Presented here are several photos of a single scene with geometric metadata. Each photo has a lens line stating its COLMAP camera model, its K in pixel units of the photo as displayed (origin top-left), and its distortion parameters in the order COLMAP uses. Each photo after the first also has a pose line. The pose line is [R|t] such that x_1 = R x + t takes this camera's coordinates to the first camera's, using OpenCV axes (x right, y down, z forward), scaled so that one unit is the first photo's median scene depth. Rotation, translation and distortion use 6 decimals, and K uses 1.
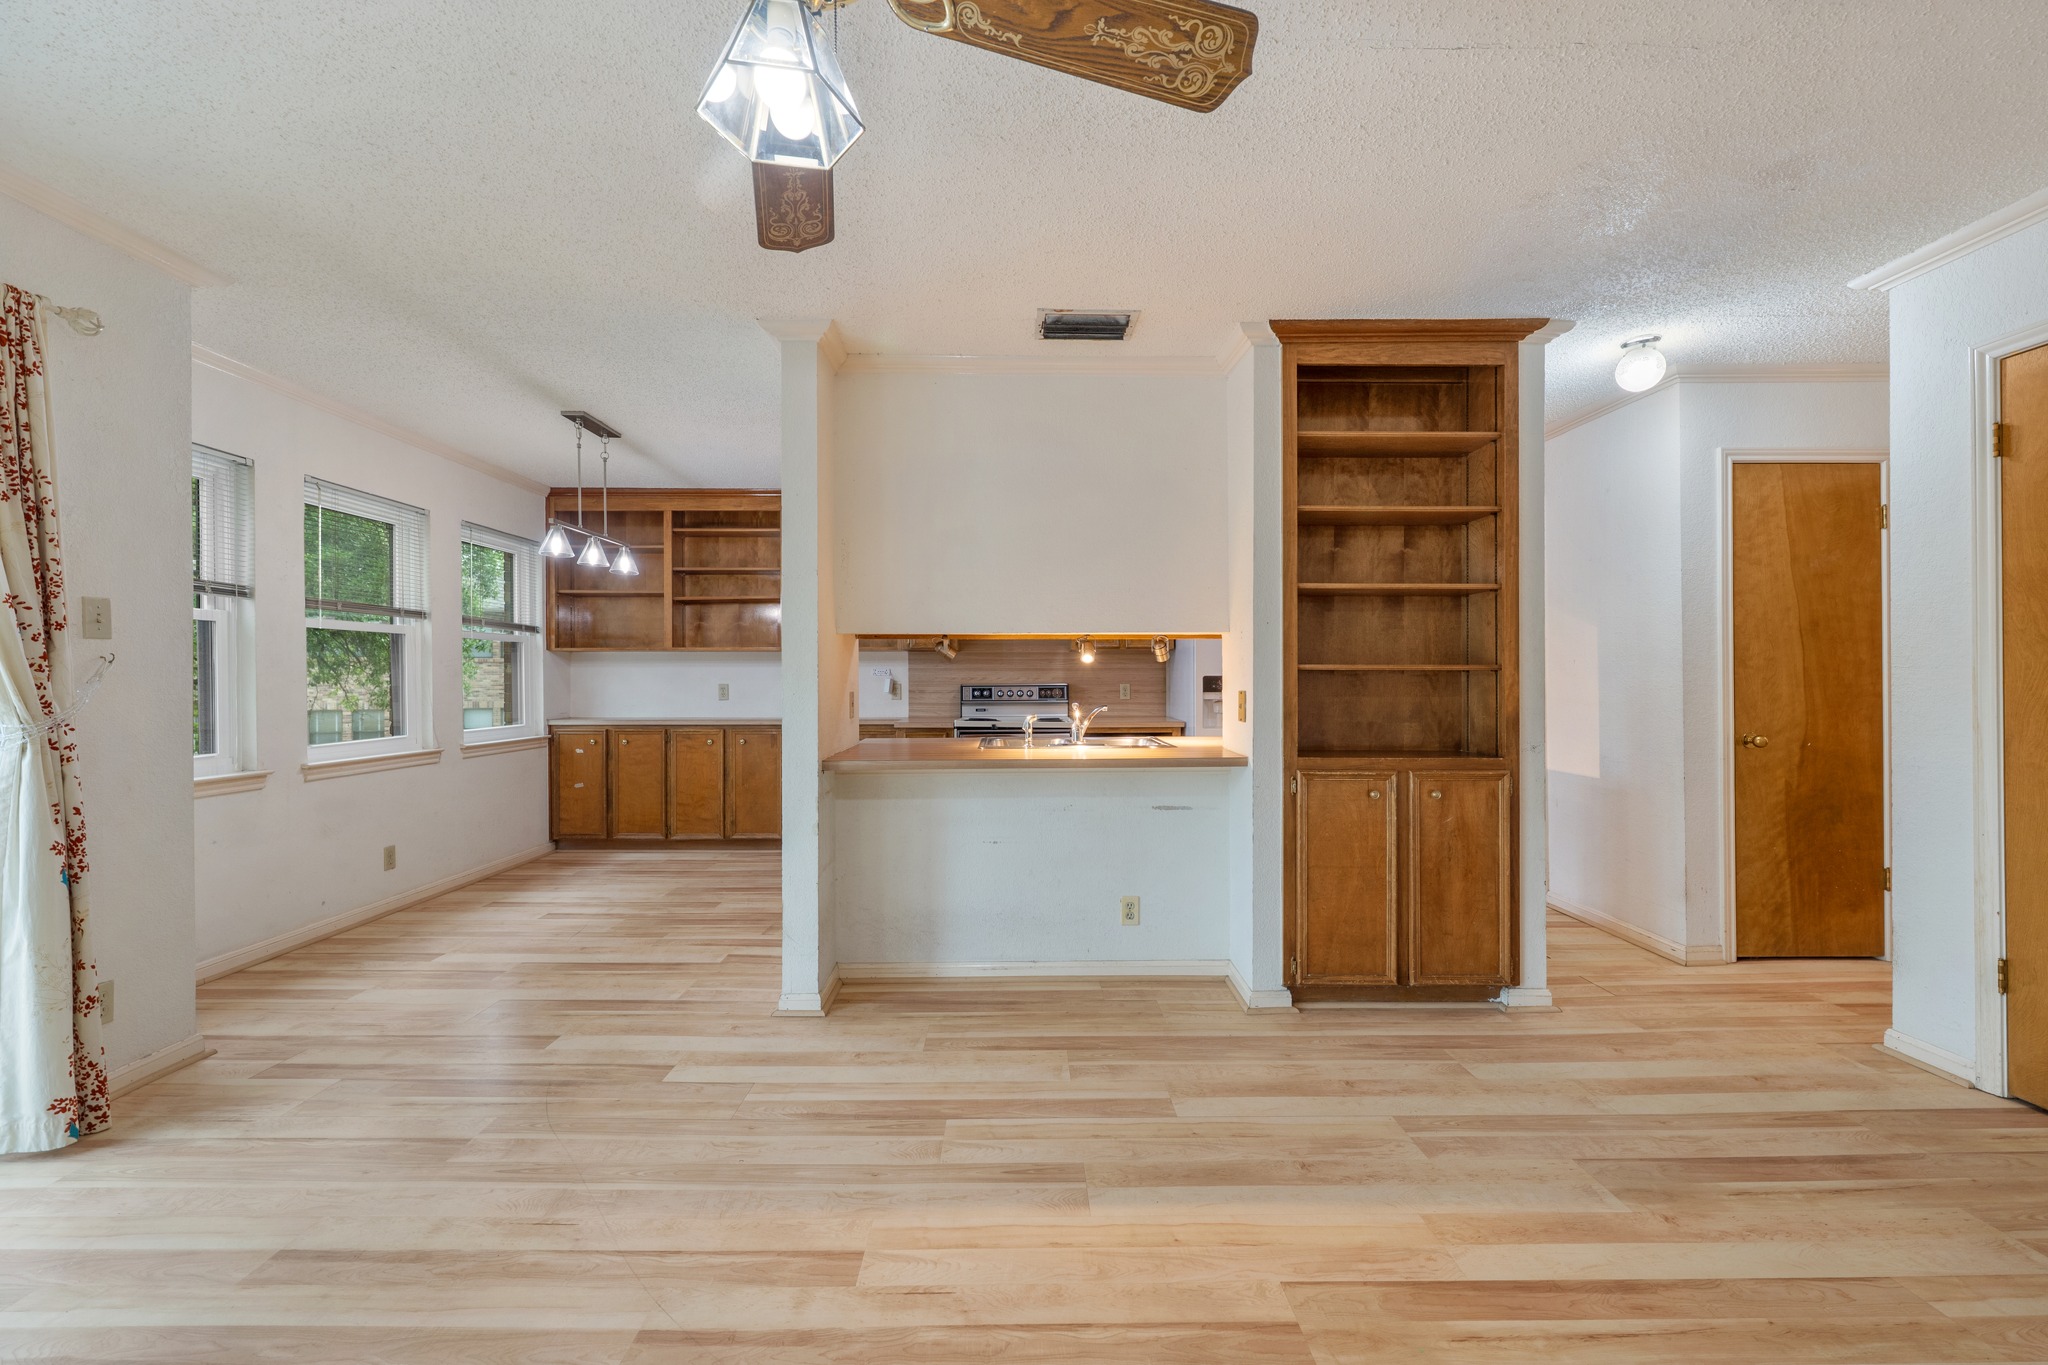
lens RADIAL K [[805.6, 0, 1014.6], [0, 805.6, 681.2], [0, 0, 1]] dist [-0.001493, 0.000908]
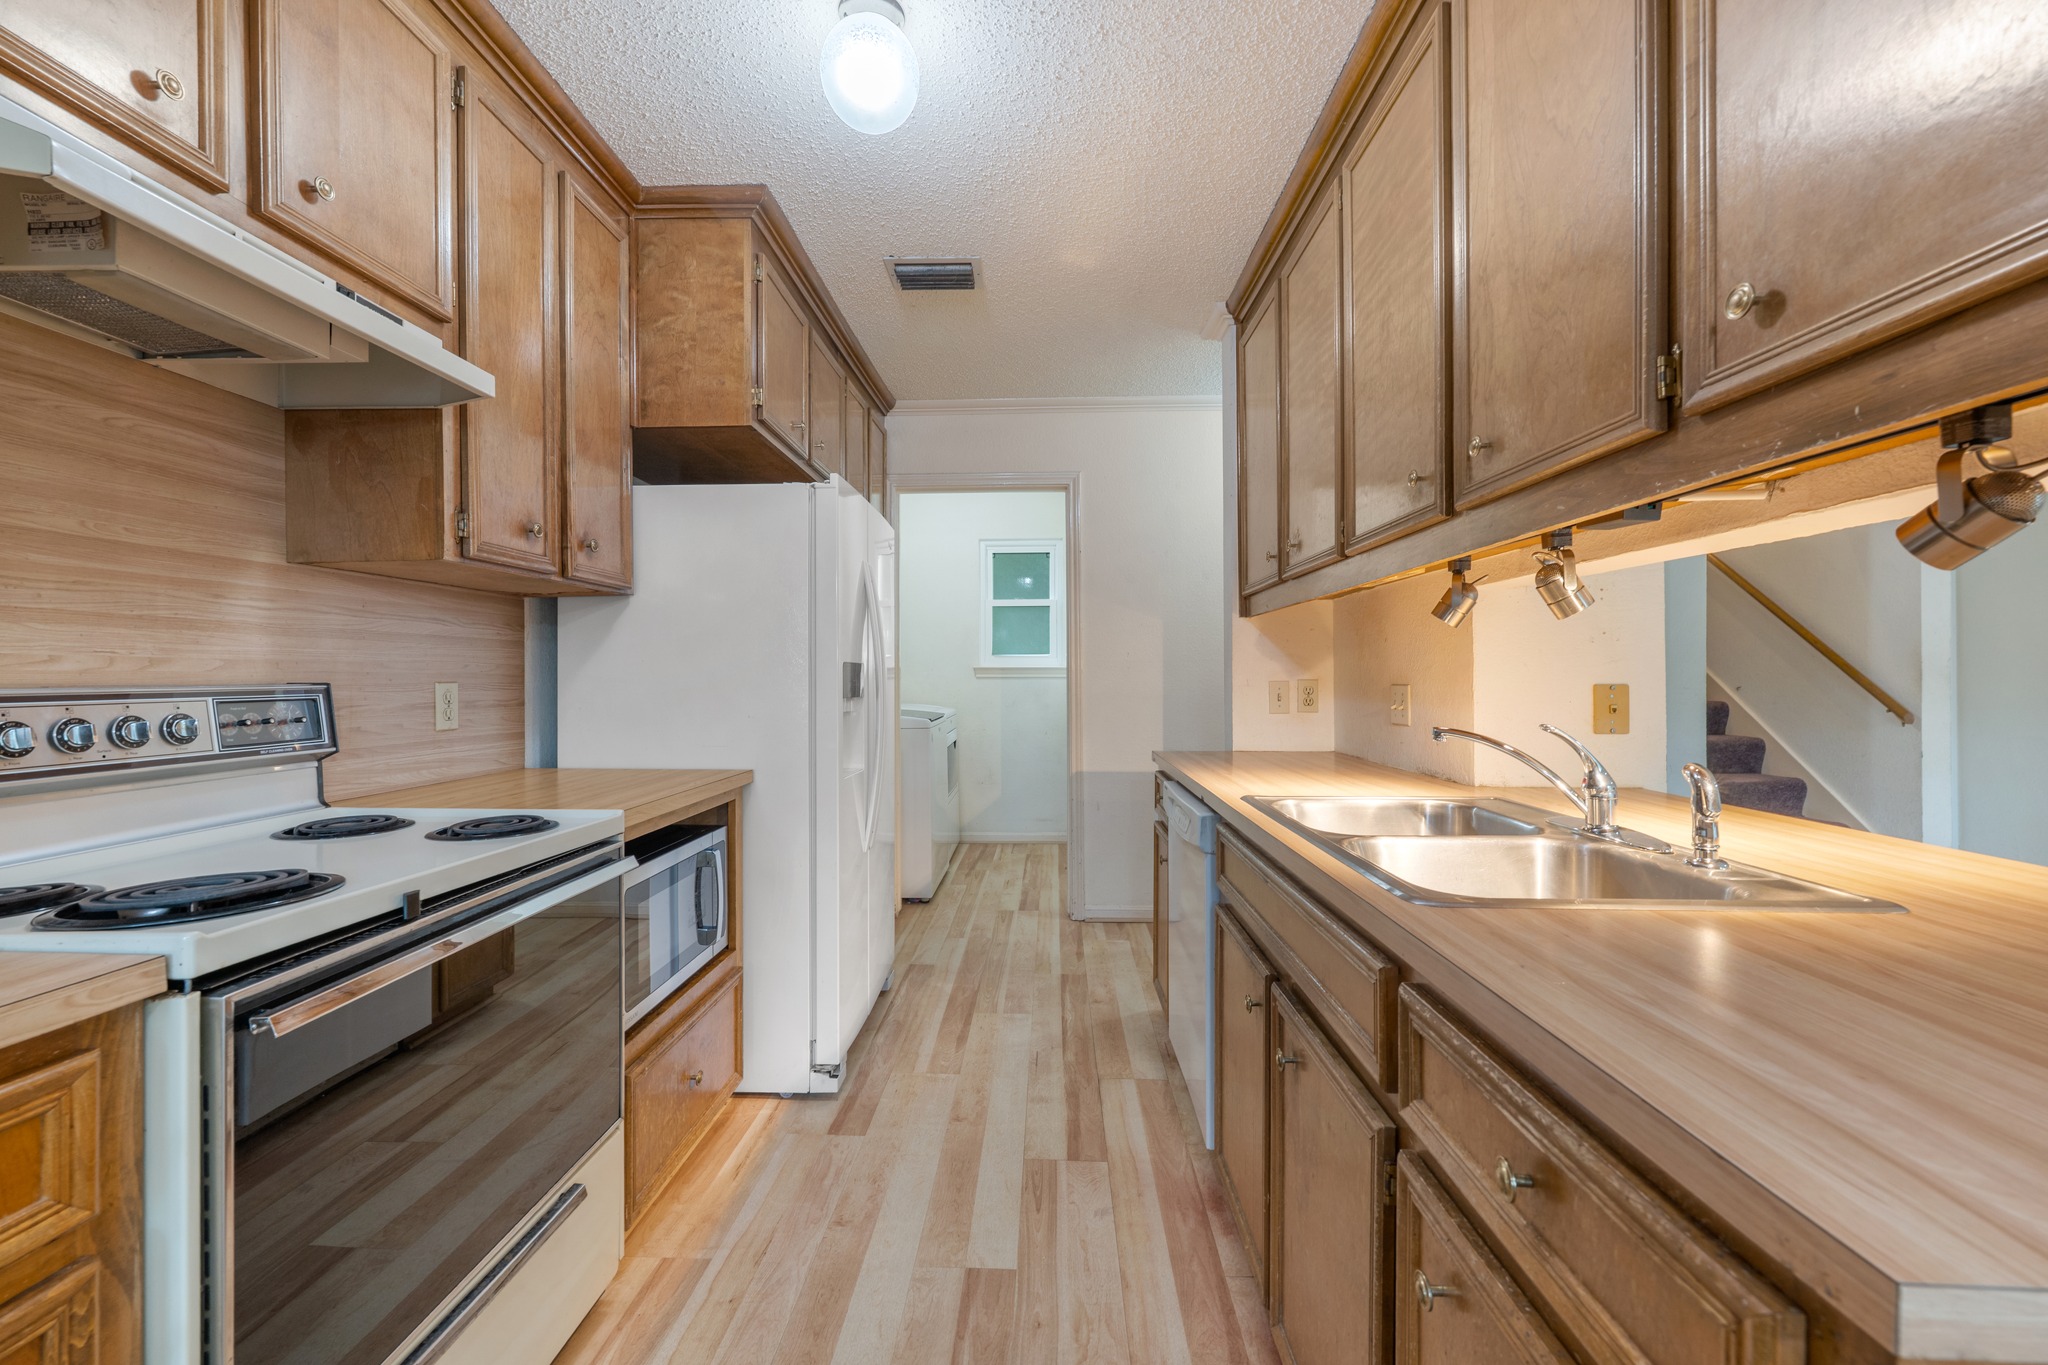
lens RADIAL K [[805.6, 0, 1025.9], [0, 805.6, 678.1], [0, 0, 1]] dist [-0.001493, 0.000908]
pose [[0.040077, 0.001376, 0.999196, -0.474201], [0.004005, 0.999991, -0.001538, 0.006850], [-0.999189, 0.004063, 0.040071, 1.883950]]
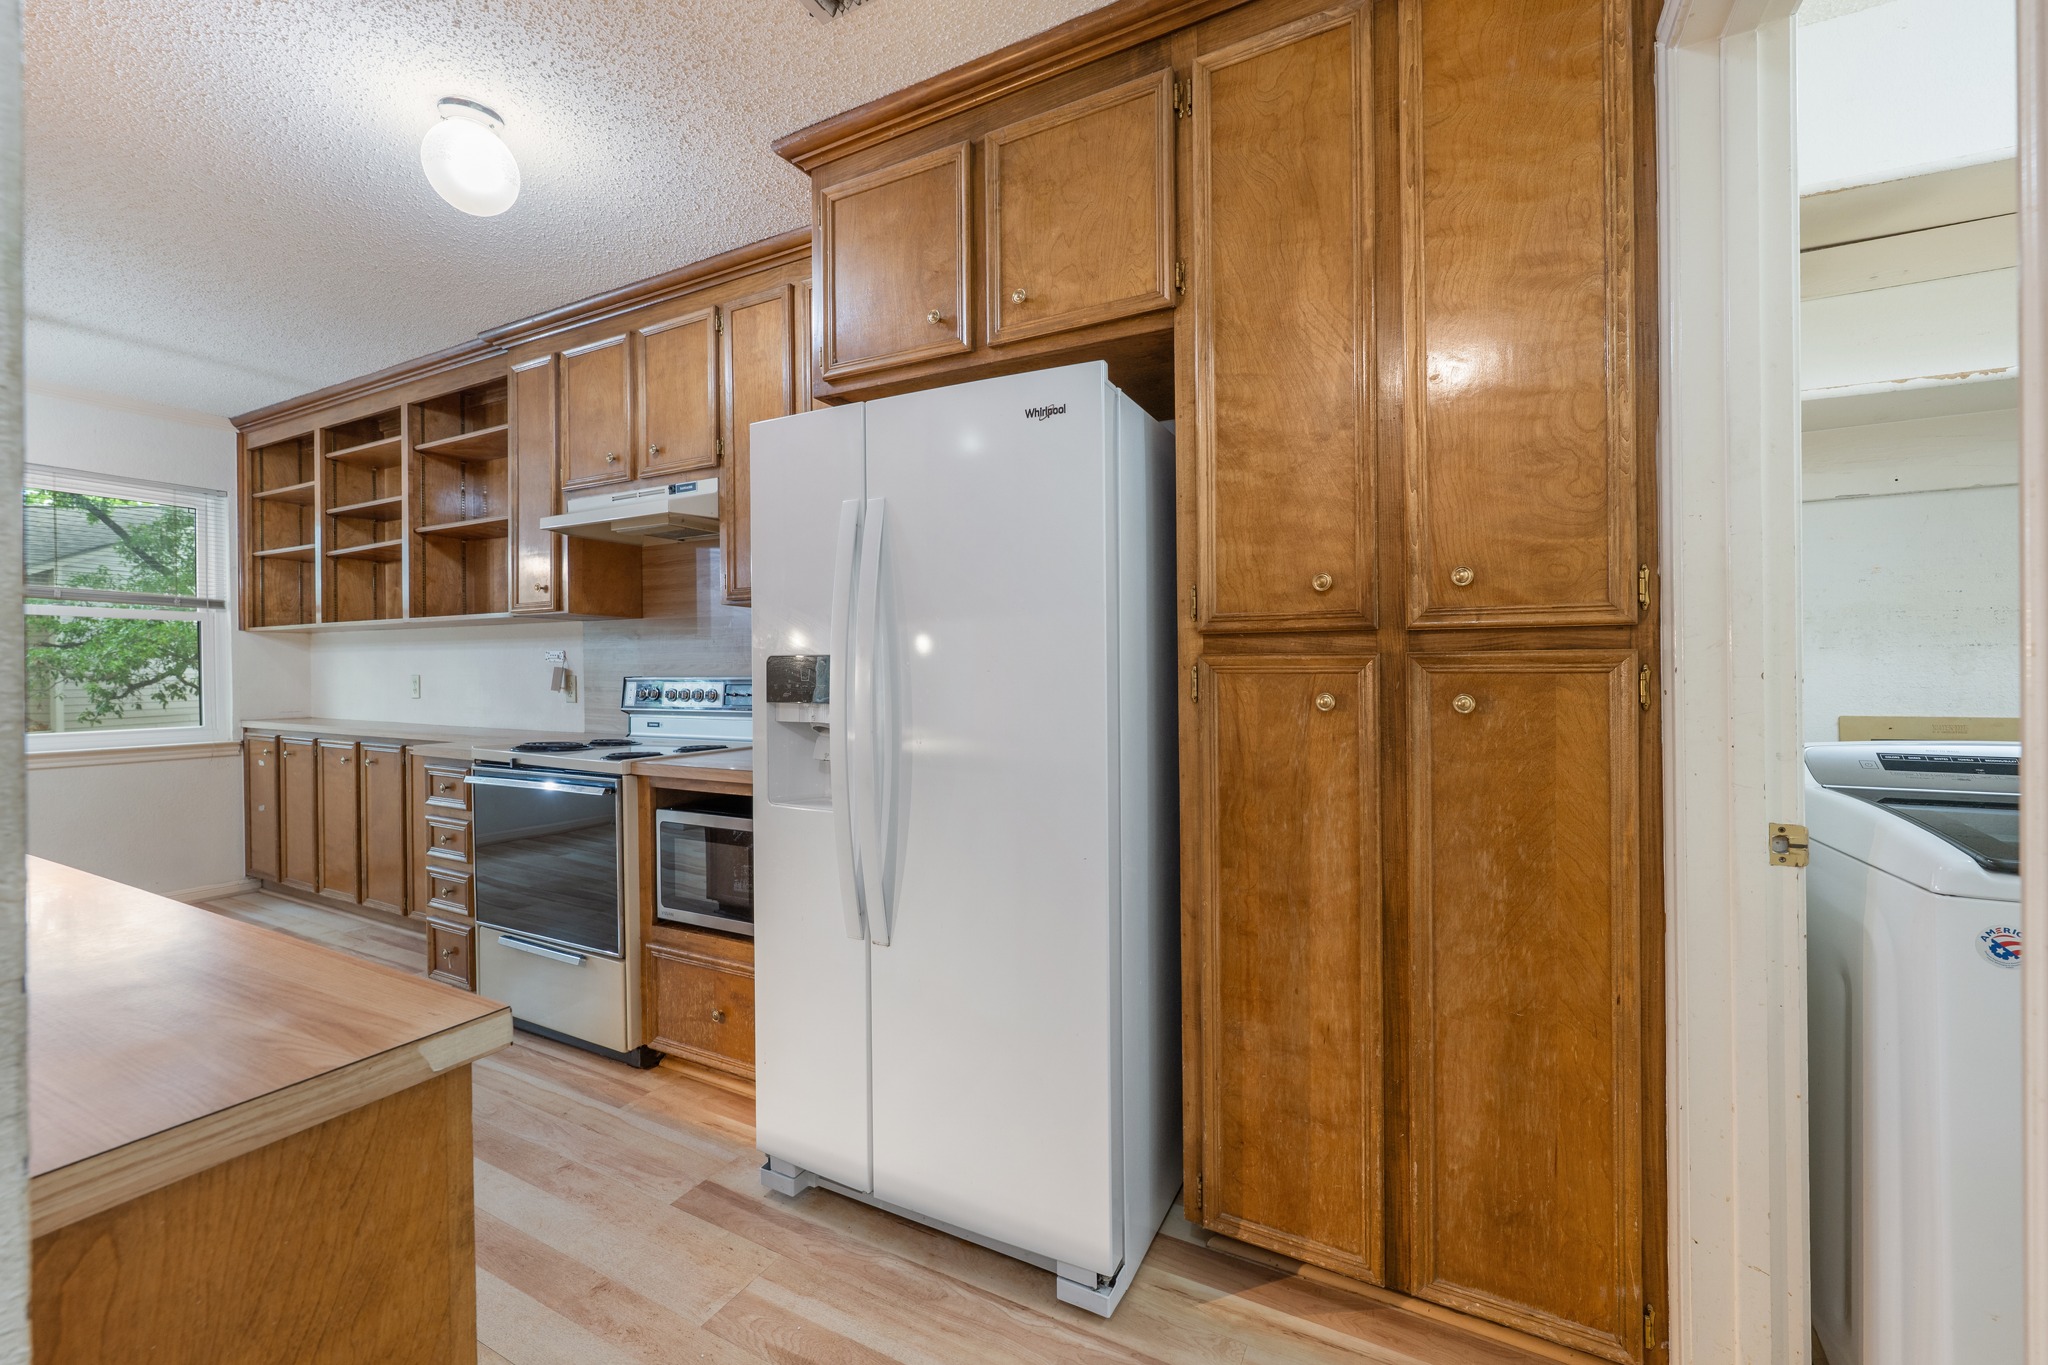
lens RADIAL K [[805.6, 0, 1022.2], [0, 805.6, 683.3], [0, 0, 1]] dist [-0.001493, 0.000908]
pose [[0.885277, 0.008060, -0.464994, 1.071162], [-0.001586, 0.999896, 0.014312, -0.000047], [0.465062, -0.011932, 0.885198, 1.578492]]
